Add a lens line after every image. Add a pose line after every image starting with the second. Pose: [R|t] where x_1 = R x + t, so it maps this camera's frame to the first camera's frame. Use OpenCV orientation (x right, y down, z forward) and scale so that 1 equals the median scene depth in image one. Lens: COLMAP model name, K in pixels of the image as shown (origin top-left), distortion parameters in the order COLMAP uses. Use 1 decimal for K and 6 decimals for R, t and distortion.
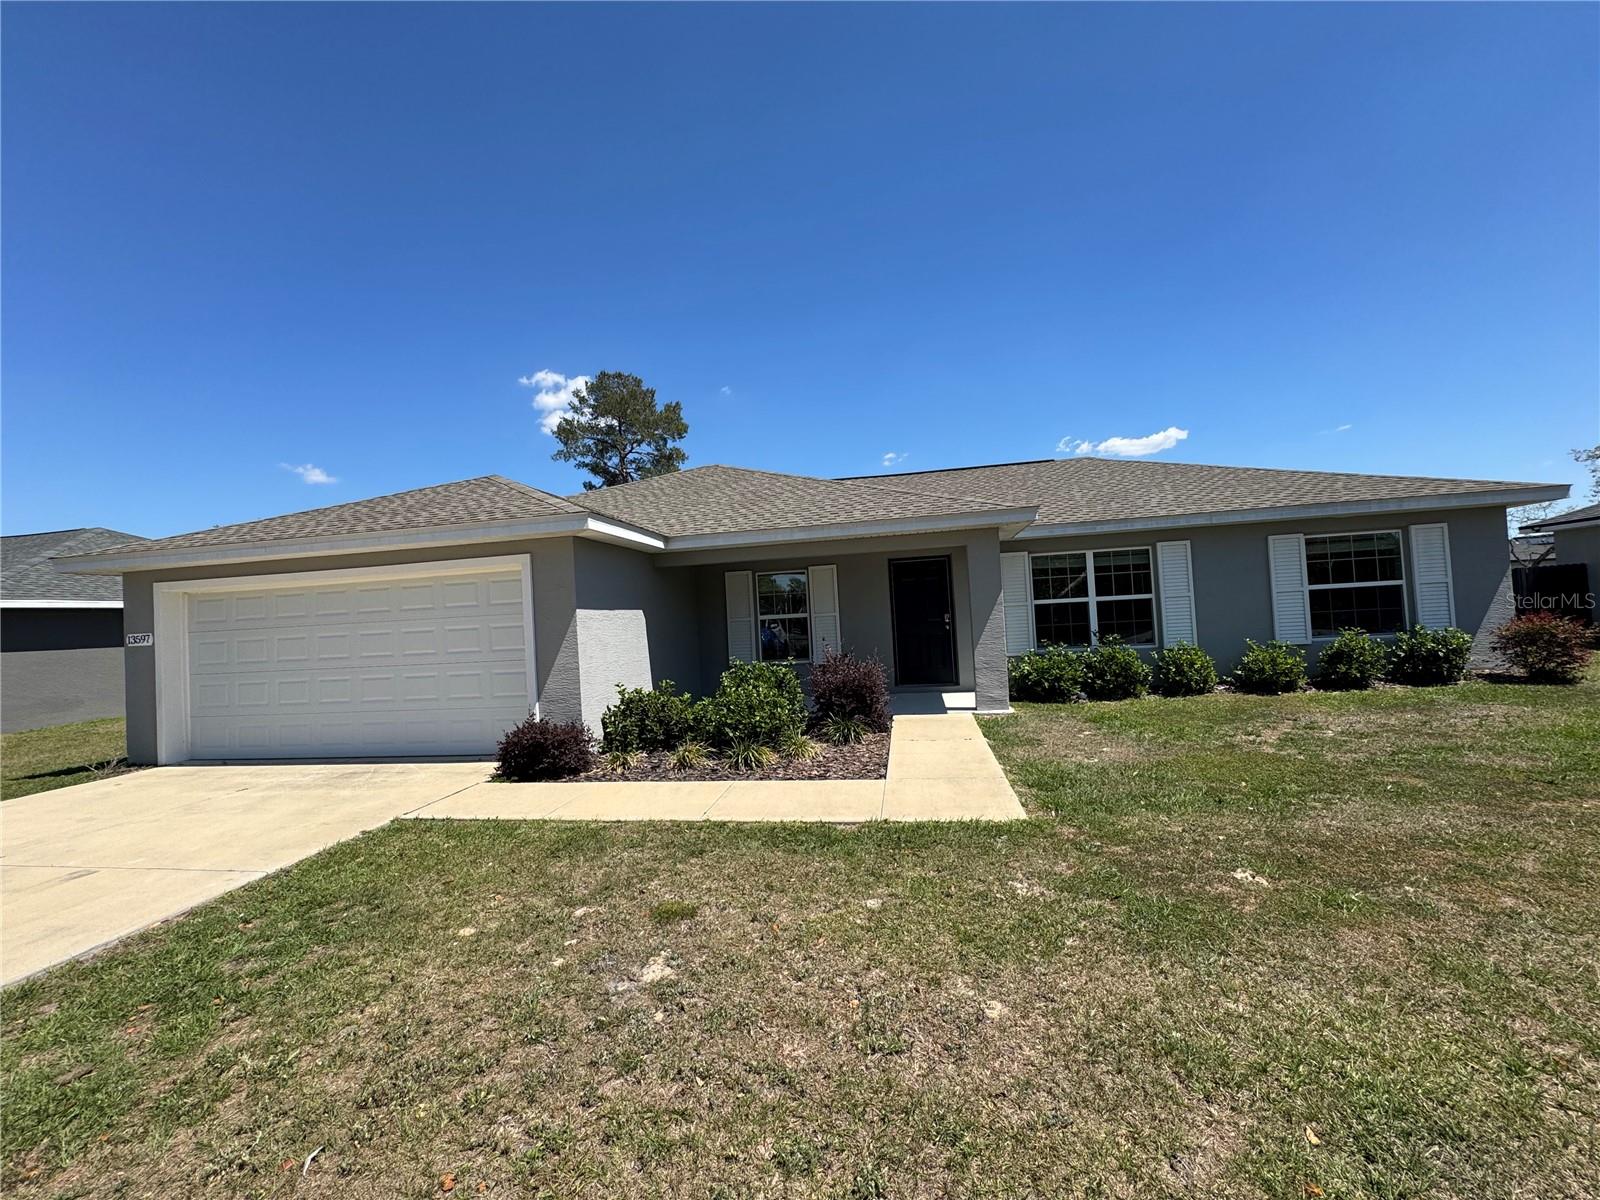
lens RADIAL K [[640.2, 0, 798.4], [0, 640.2, 593.1], [0, 0, 1]] dist [-0.001583, -0.000181]
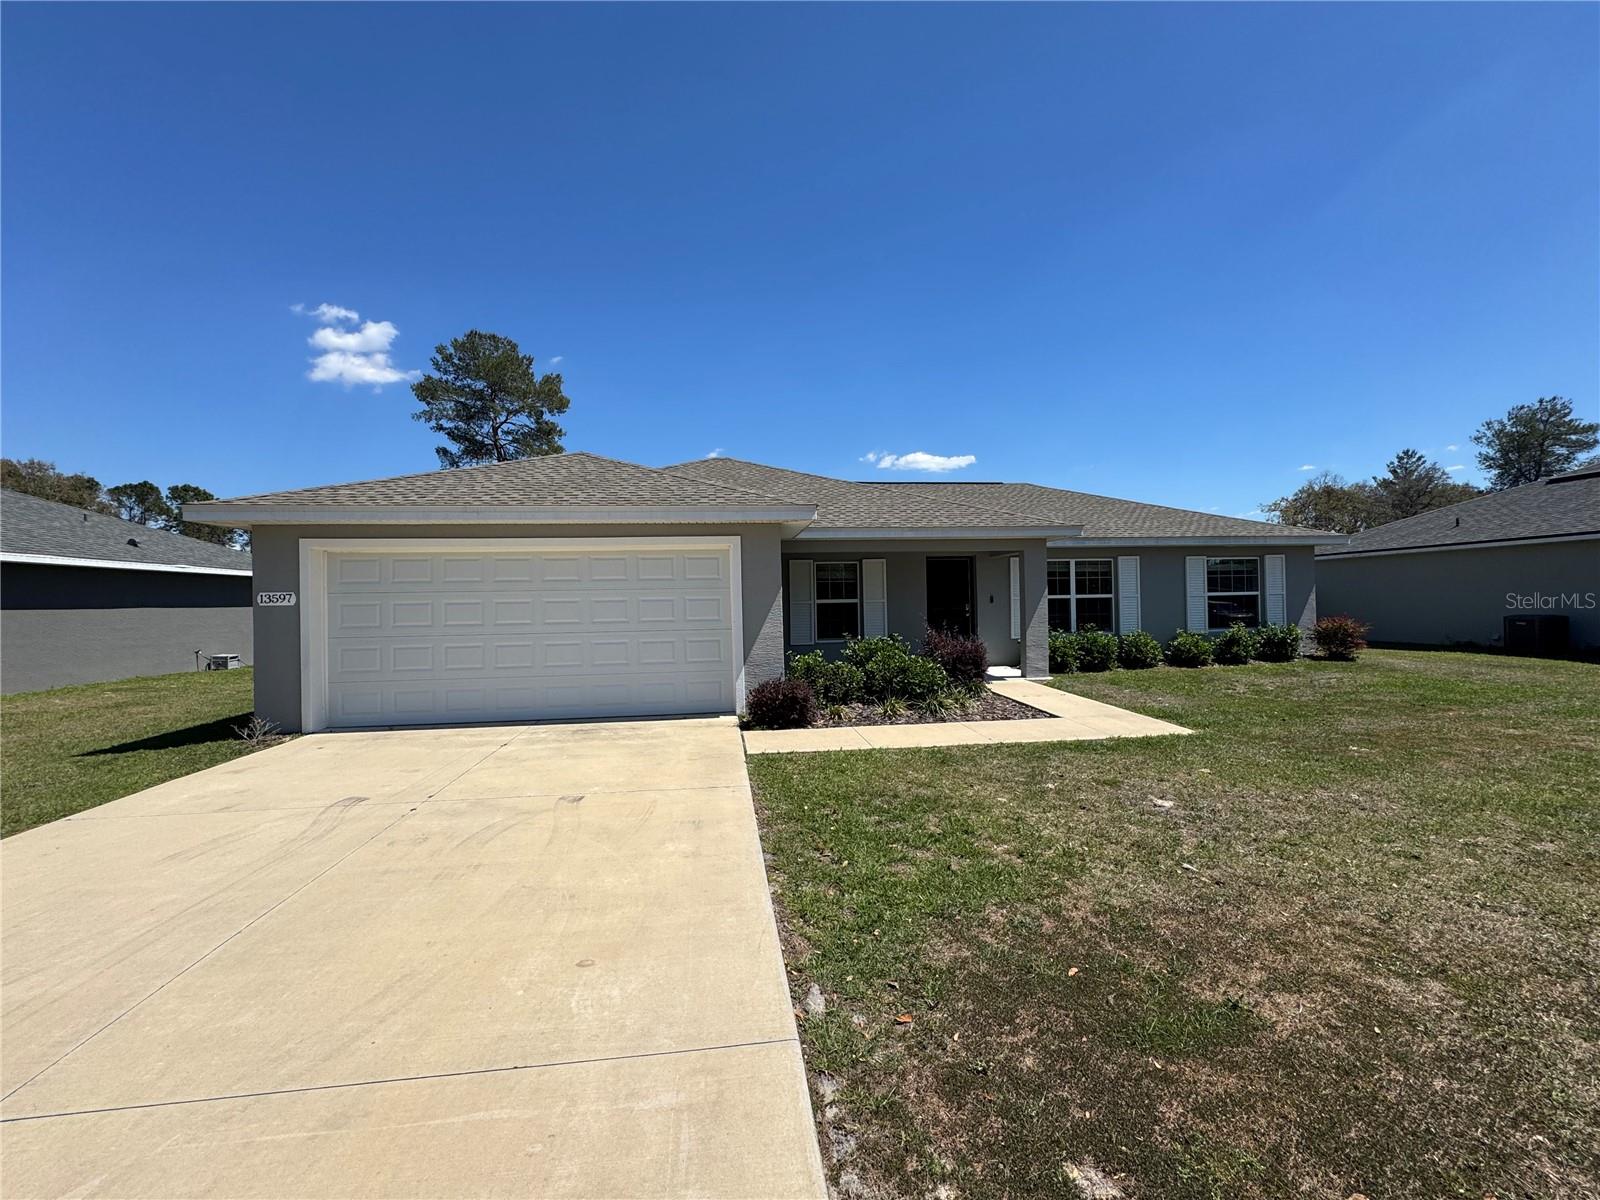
lens RADIAL K [[640.2, 0, 795.4], [0, 640.2, 605.0], [0, 0, 1]] dist [-0.001583, -0.000181]
pose [[0.954234, 0.035485, 0.296948, -0.499619], [-0.044307, 0.998752, 0.023030, 0.022990], [-0.295760, -0.035133, 0.954616, -0.090856]]
